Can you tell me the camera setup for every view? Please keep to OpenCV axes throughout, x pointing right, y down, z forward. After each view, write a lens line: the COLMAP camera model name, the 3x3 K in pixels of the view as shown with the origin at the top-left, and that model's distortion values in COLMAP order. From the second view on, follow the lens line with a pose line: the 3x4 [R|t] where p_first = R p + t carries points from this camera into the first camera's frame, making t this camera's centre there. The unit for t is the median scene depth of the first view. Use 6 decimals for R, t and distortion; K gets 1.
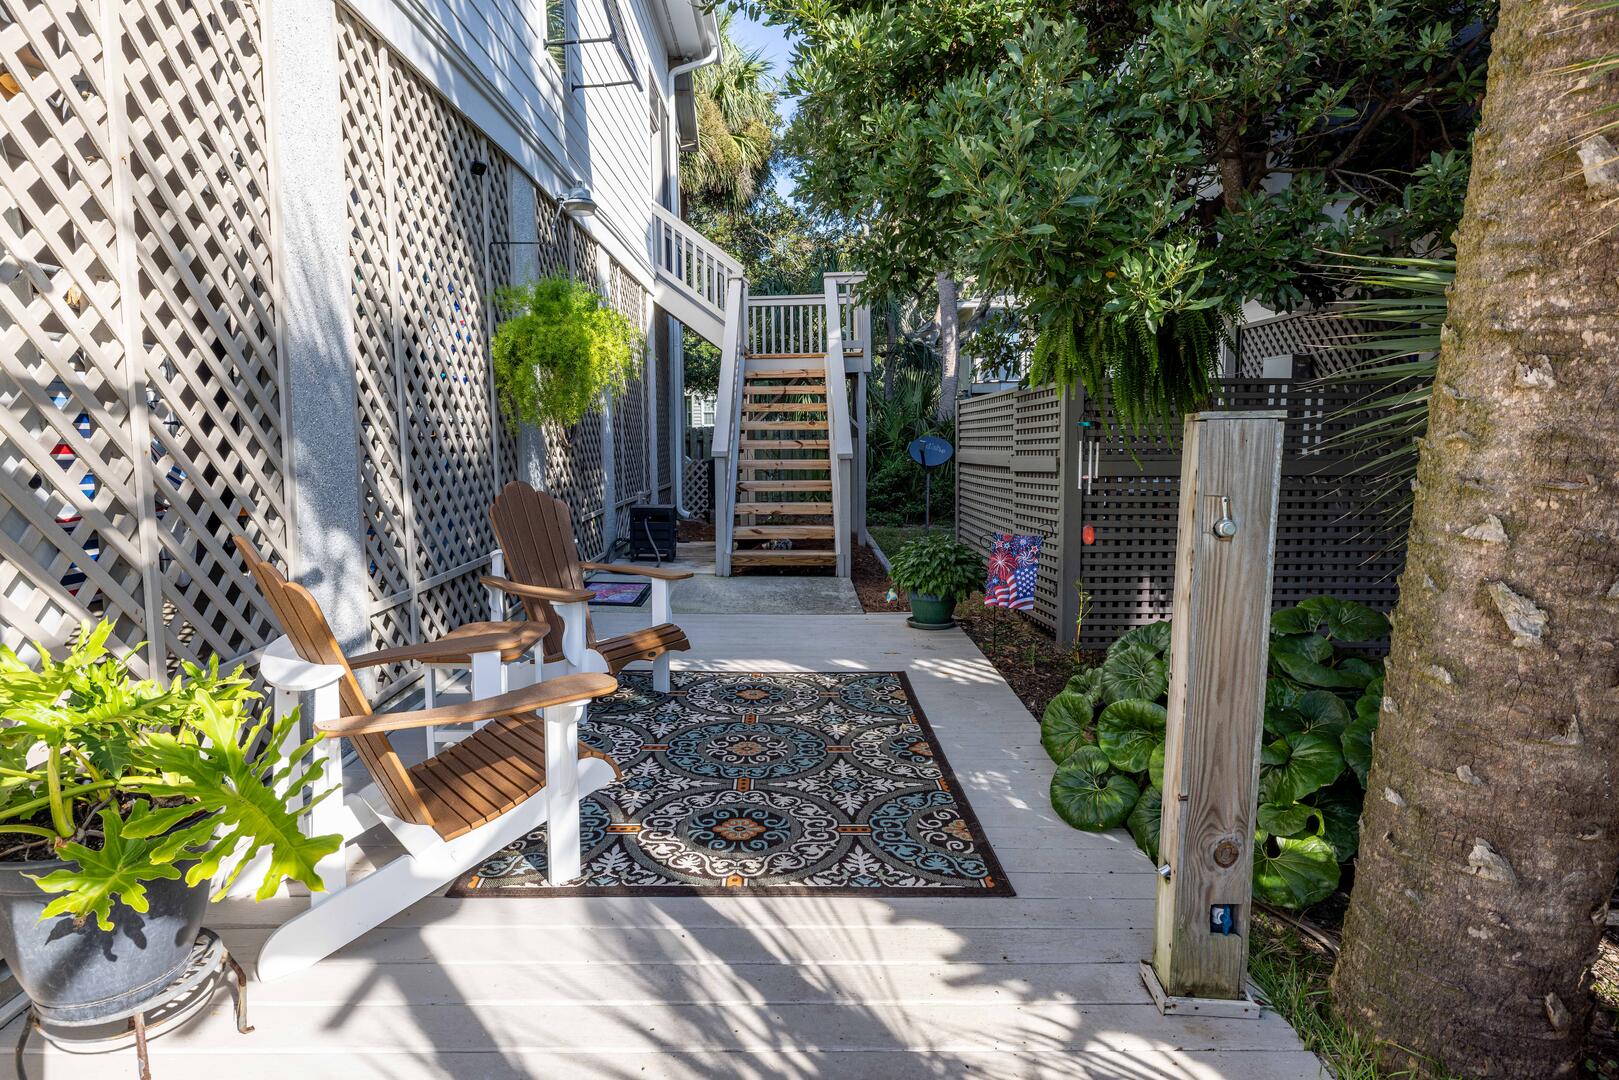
lens RADIAL K [[856.9, 0, 806.2], [0, 856.9, 536.4], [0, 0, 1]] dist [-0.011129, -0.001726]
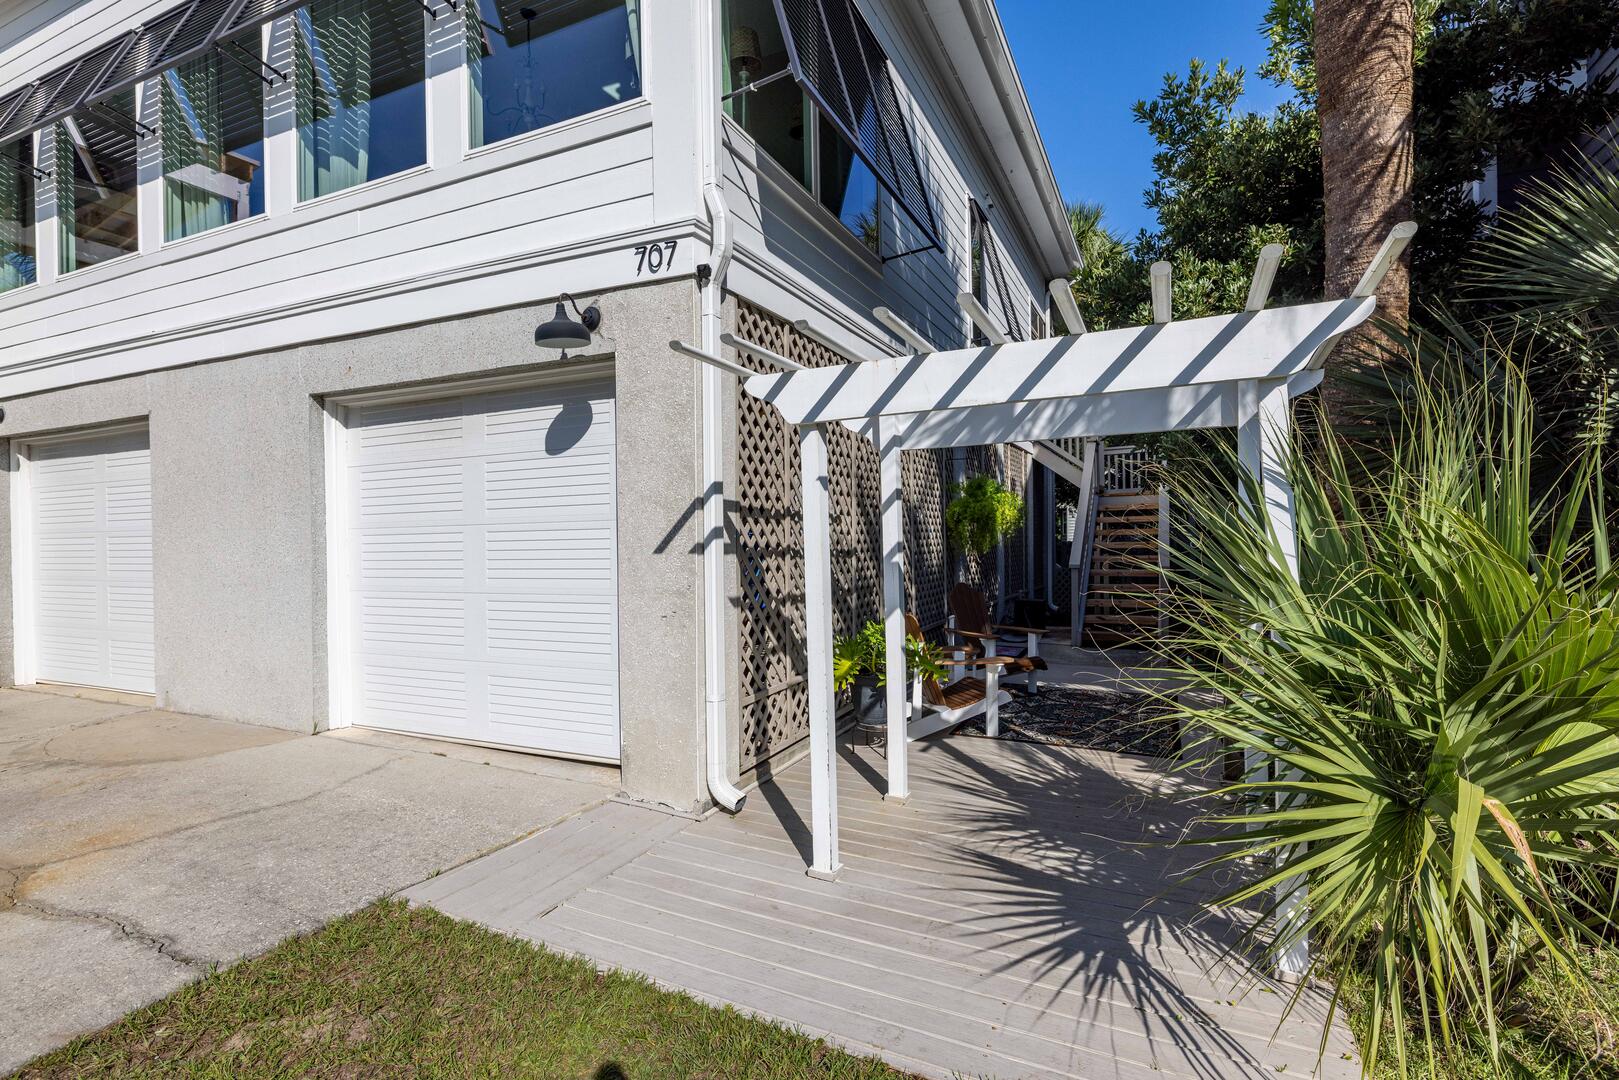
lens RADIAL K [[798.7, 0, 811.9], [0, 798.7, 533.3], [0, 0, 1]] dist [-0.004160, 0.000184]
pose [[0.902128, -0.011358, -0.431319, 0.094466], [-0.043081, 0.992287, -0.116238, 0.032902], [0.429312, 0.123443, 0.894680, -0.501328]]
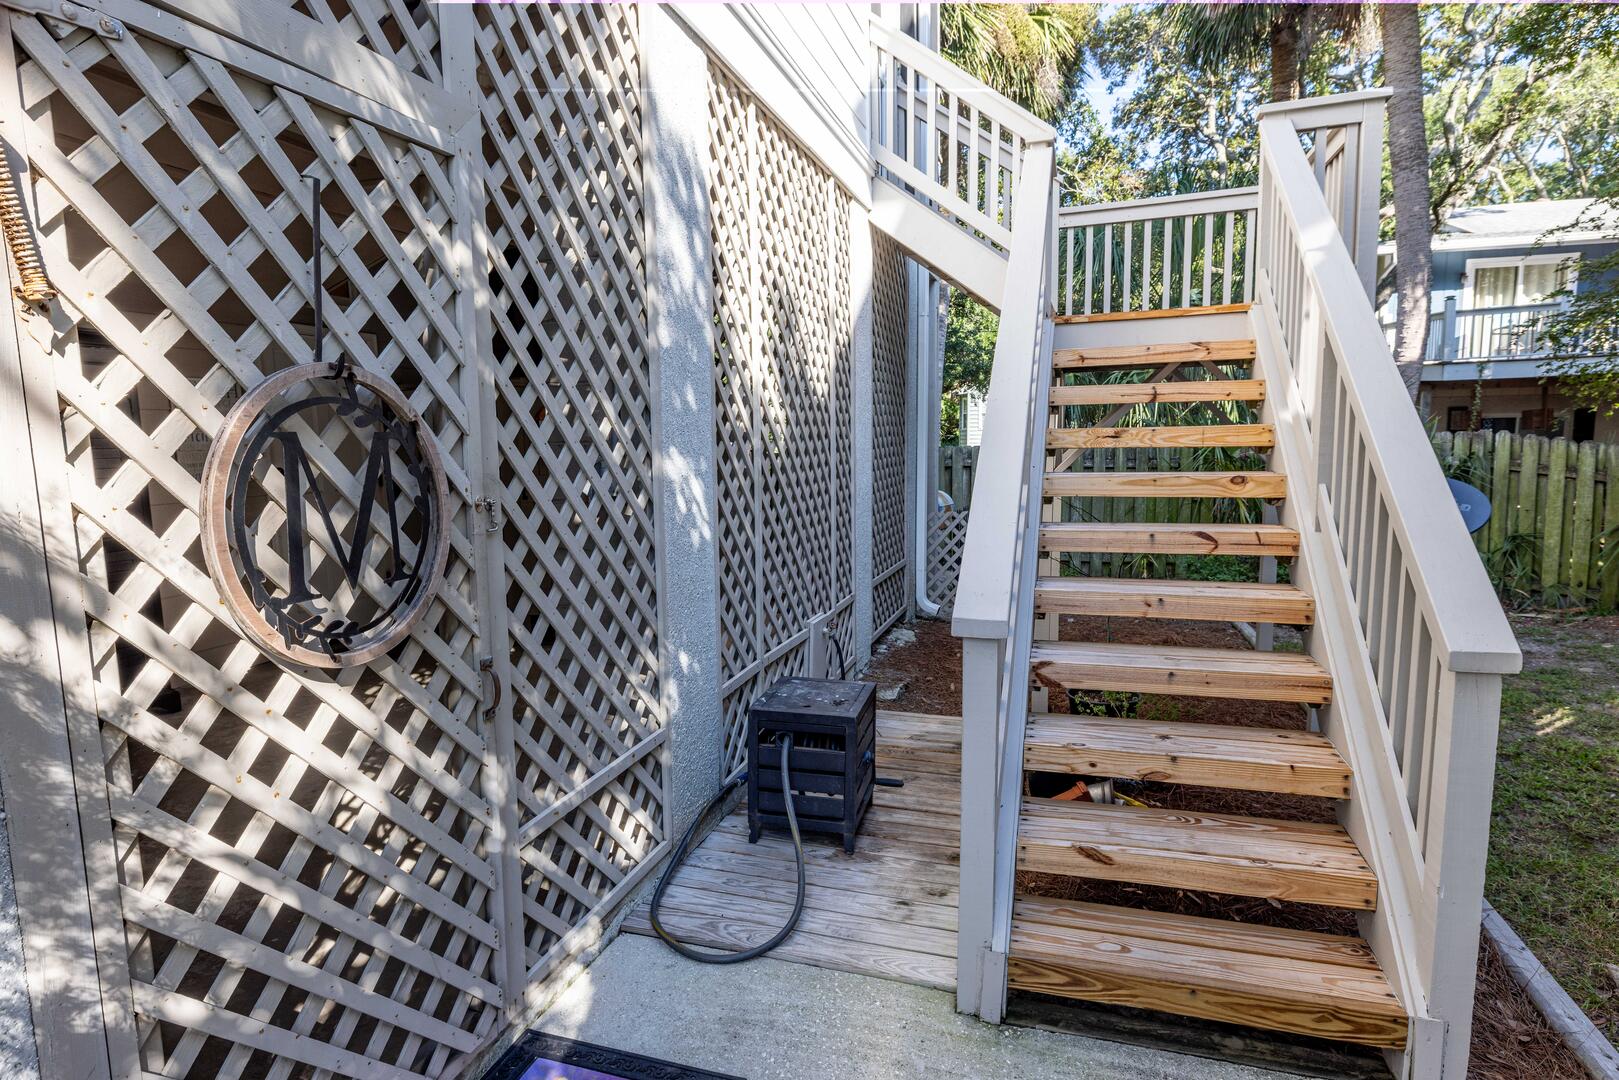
lens RADIAL K [[856.9, 0, 802.6], [0, 856.9, 543.8], [0, 0, 1]] dist [-0.011129, -0.001726]
pose [[0.947154, 0.033761, -0.318999, -0.068424], [-0.029622, 0.999402, 0.017818, -0.131507], [0.319410, -0.007427, 0.947588, 0.724811]]
